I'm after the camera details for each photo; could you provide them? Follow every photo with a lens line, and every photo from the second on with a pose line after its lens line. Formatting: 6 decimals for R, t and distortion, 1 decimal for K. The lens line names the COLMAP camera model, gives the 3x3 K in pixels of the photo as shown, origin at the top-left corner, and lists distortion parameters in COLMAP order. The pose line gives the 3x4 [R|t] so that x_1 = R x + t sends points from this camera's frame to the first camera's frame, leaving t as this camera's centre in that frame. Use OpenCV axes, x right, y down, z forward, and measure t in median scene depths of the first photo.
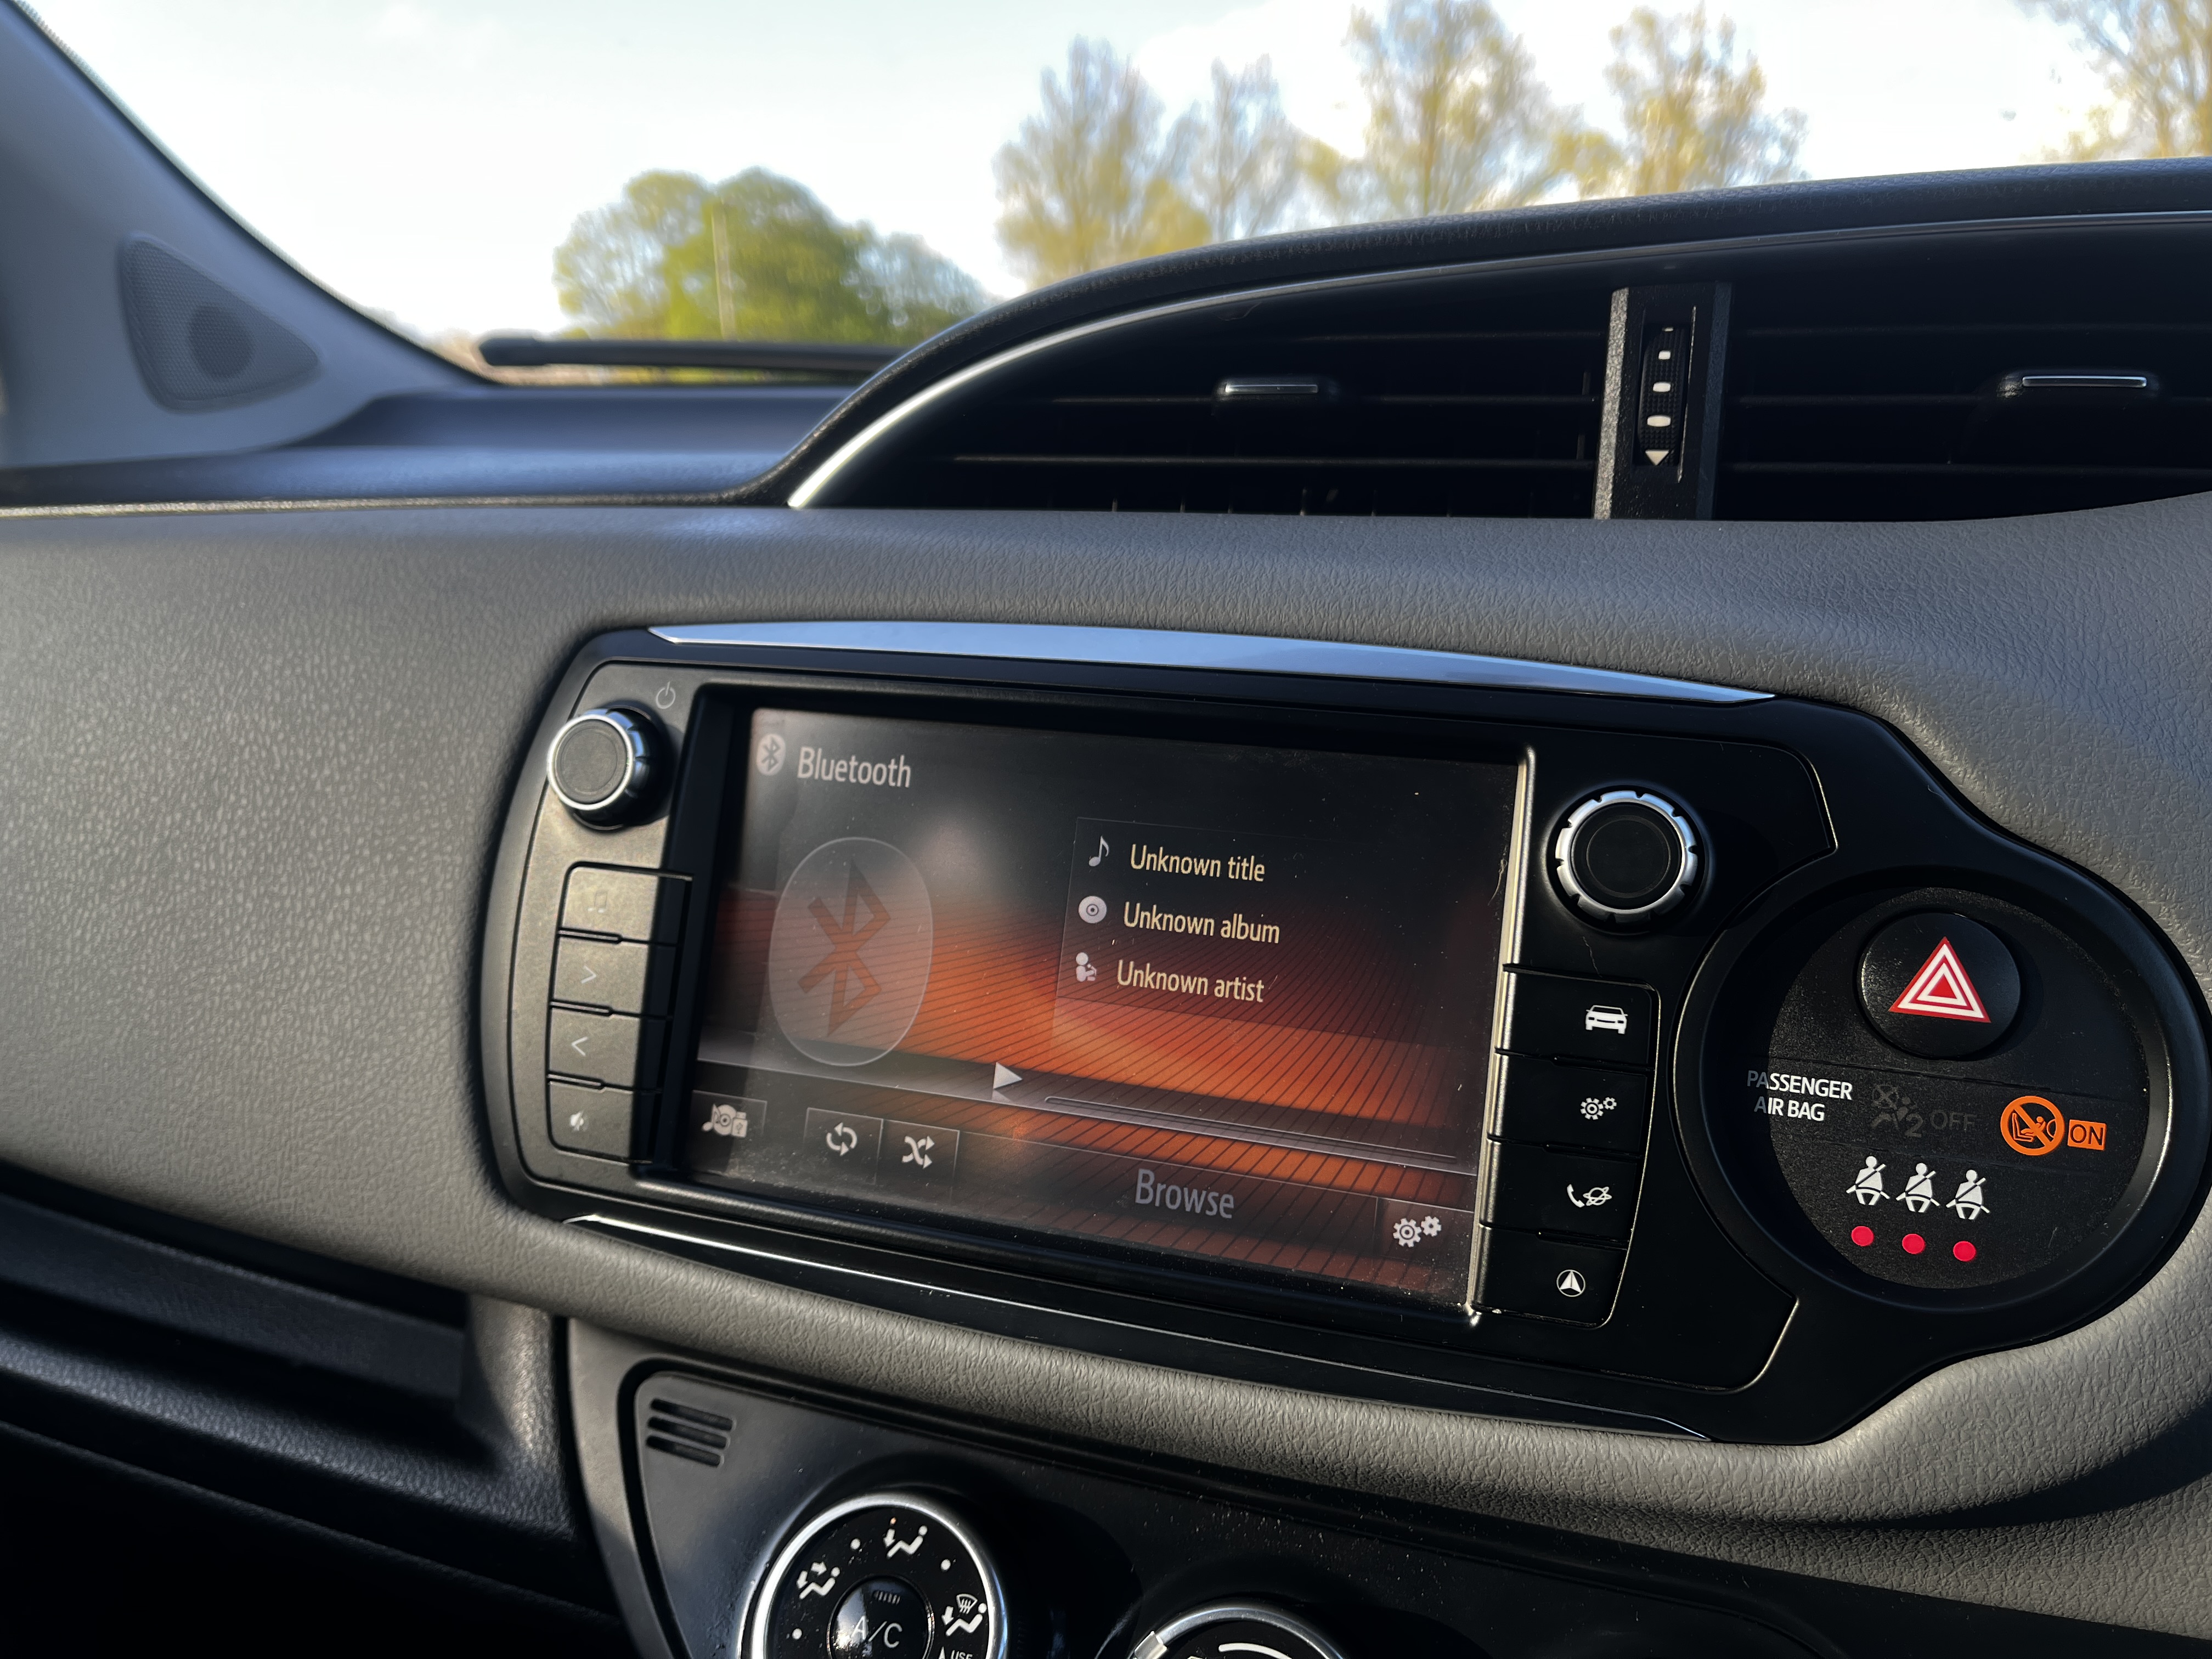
lens RADIAL K [[1682.7, 0, 1098.7], [0, 1682.7, 829.3], [0, 0, 1]] dist [0.046374, -0.083886]
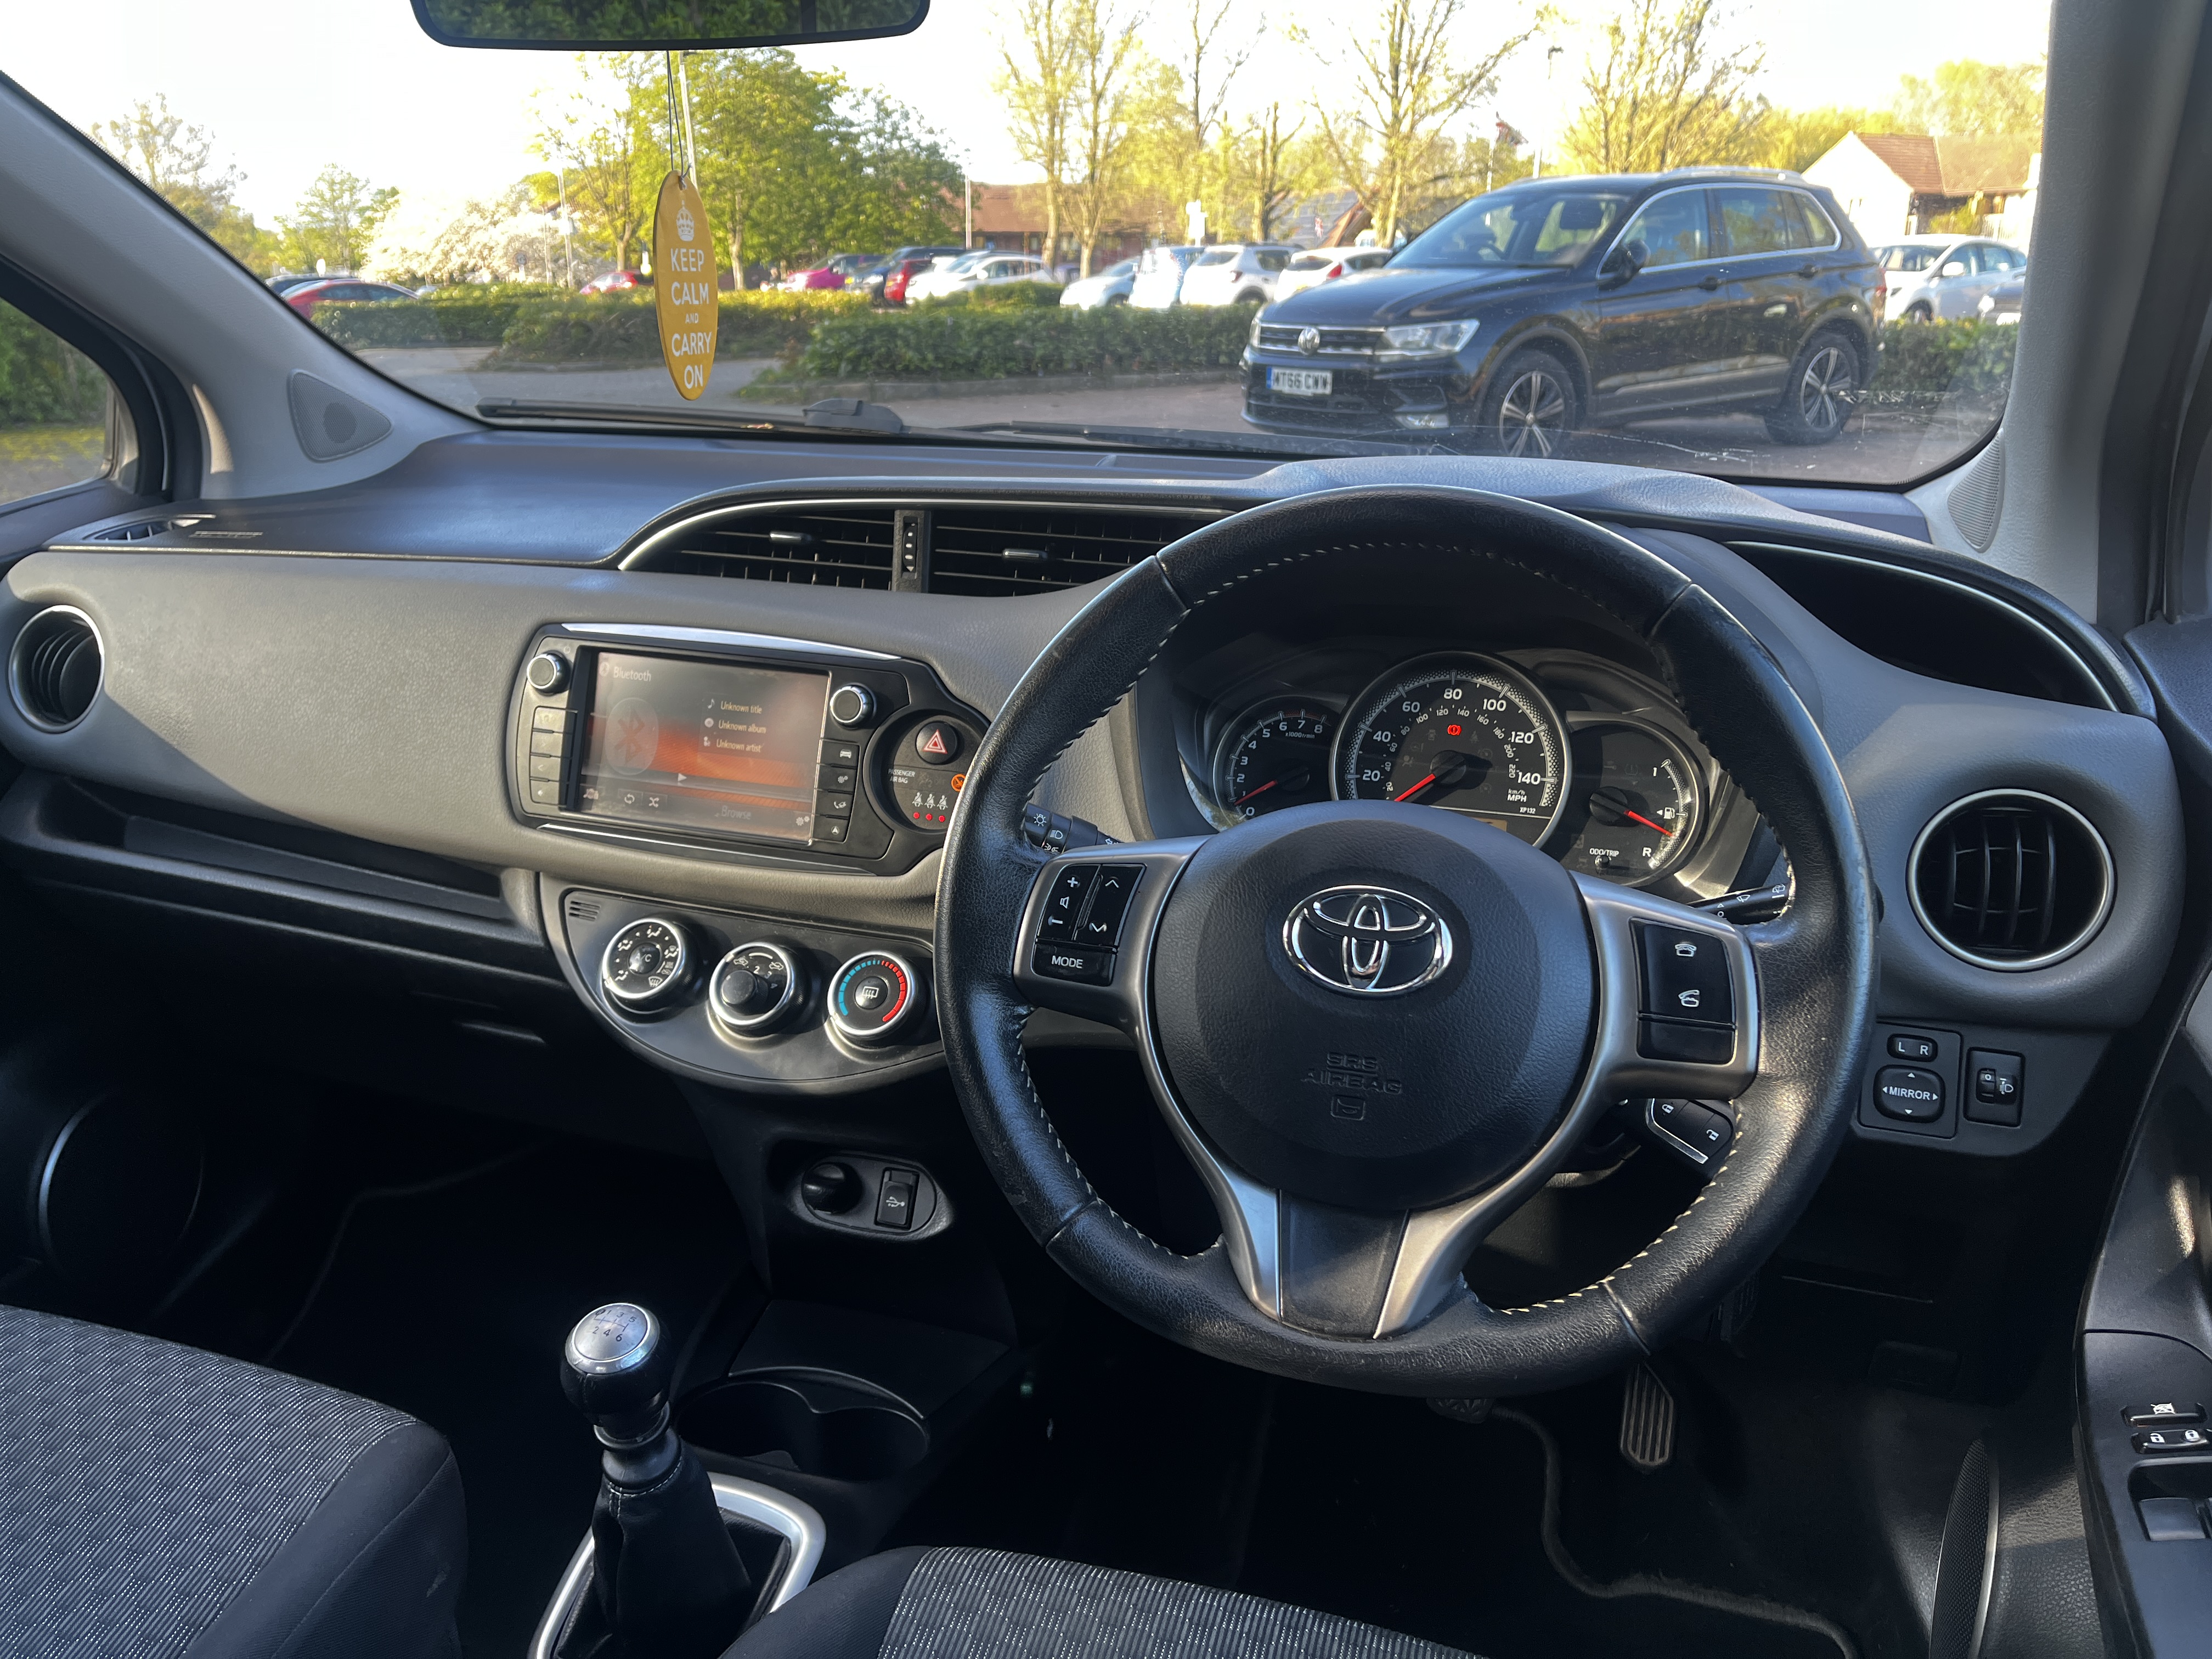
lens RADIAL K [[1682.7, 0, 1113.0], [0, 1682.7, 820.4], [0, 0, 1]] dist [0.046374, -0.083886]
pose [[0.999811, 0.003692, 0.019108, 0.642724], [-0.005201, 0.996819, 0.079533, -0.021238], [-0.018754, -0.079617, 0.996649, -1.988618]]
